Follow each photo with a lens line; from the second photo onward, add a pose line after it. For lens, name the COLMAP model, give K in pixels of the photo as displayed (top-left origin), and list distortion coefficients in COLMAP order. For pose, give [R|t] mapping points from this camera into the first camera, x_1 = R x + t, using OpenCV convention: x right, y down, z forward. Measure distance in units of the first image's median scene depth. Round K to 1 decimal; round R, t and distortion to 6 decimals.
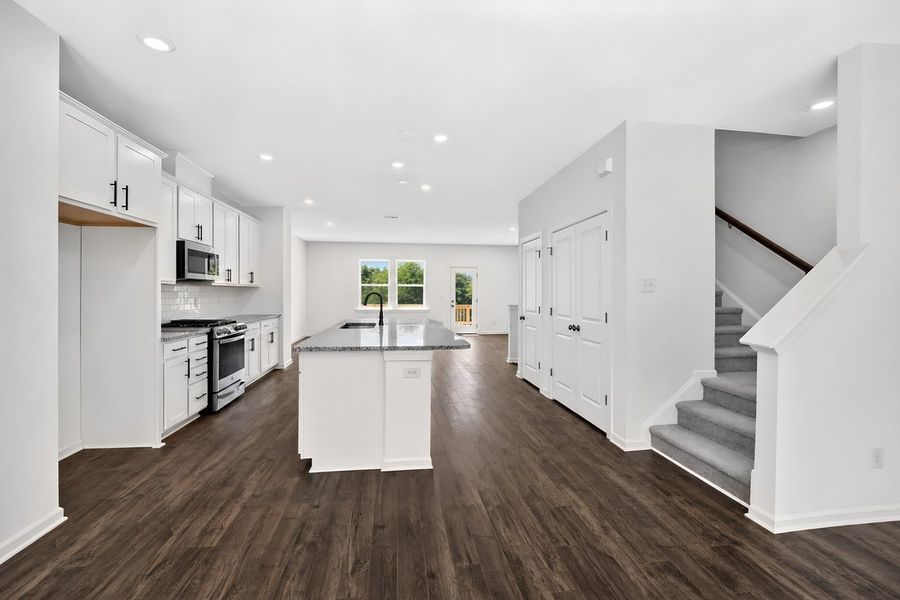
lens RADIAL K [[372.9, 0, 447.5], [0, 372.9, 292.8], [0, 0, 1]] dist [-0.000829, -0.000117]
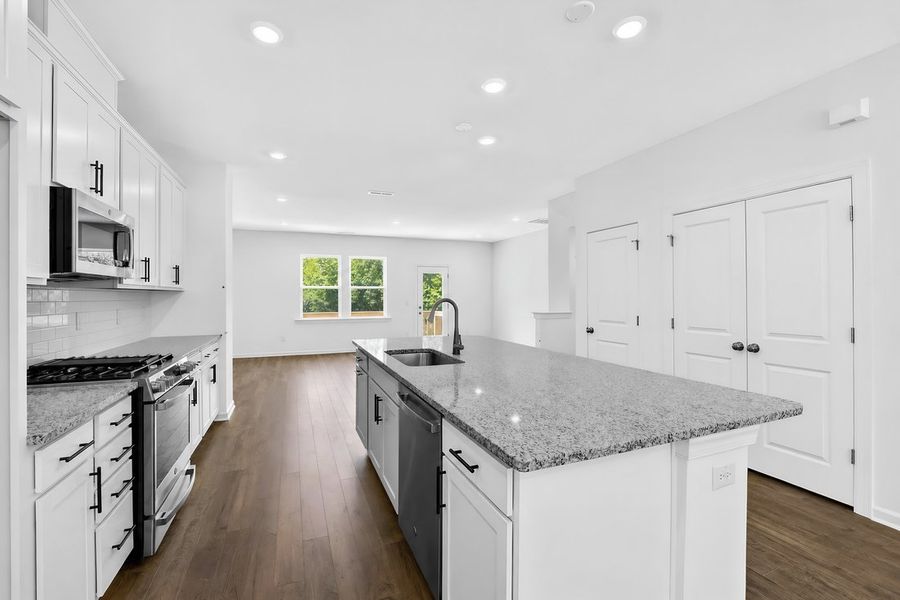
lens RADIAL K [[386.7, 0, 454.2], [0, 386.7, 294.9], [0, 0, 1]] dist [-0.019782, -0.000103]
pose [[0.966867, -0.006001, 0.255212, -0.341764], [0.006544, 0.999978, -0.001278, -0.007437], [-0.255198, 0.002905, 0.966884, 0.402485]]
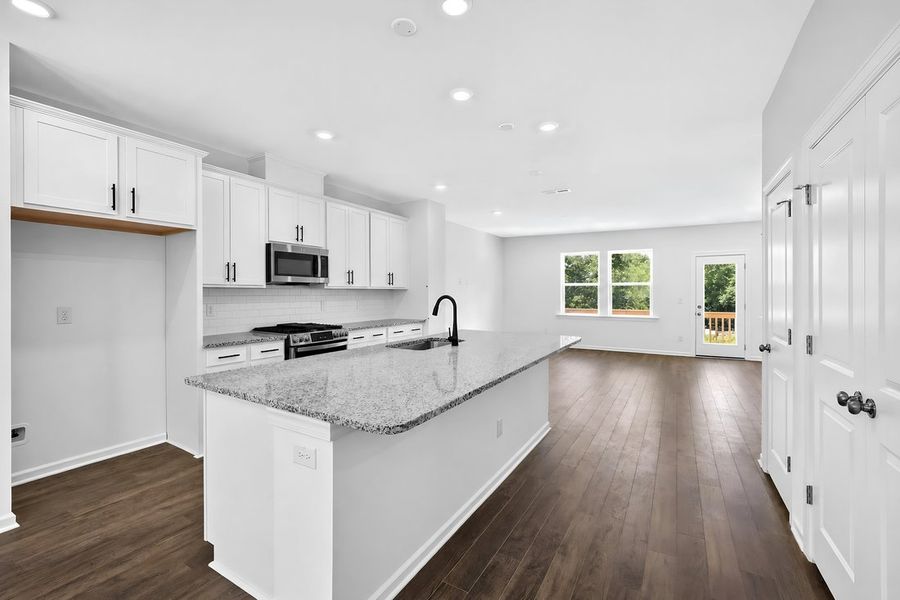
lens RADIAL K [[384.8, 0, 445.2], [0, 384.8, 294.8], [0, 0, 1]] dist [-0.001979, -0.000449]
pose [[0.775571, -0.000403, -0.631260, 0.252094], [0.002856, 0.999992, 0.002870, -0.005822], [0.631254, -0.004029, 0.775566, 0.456728]]
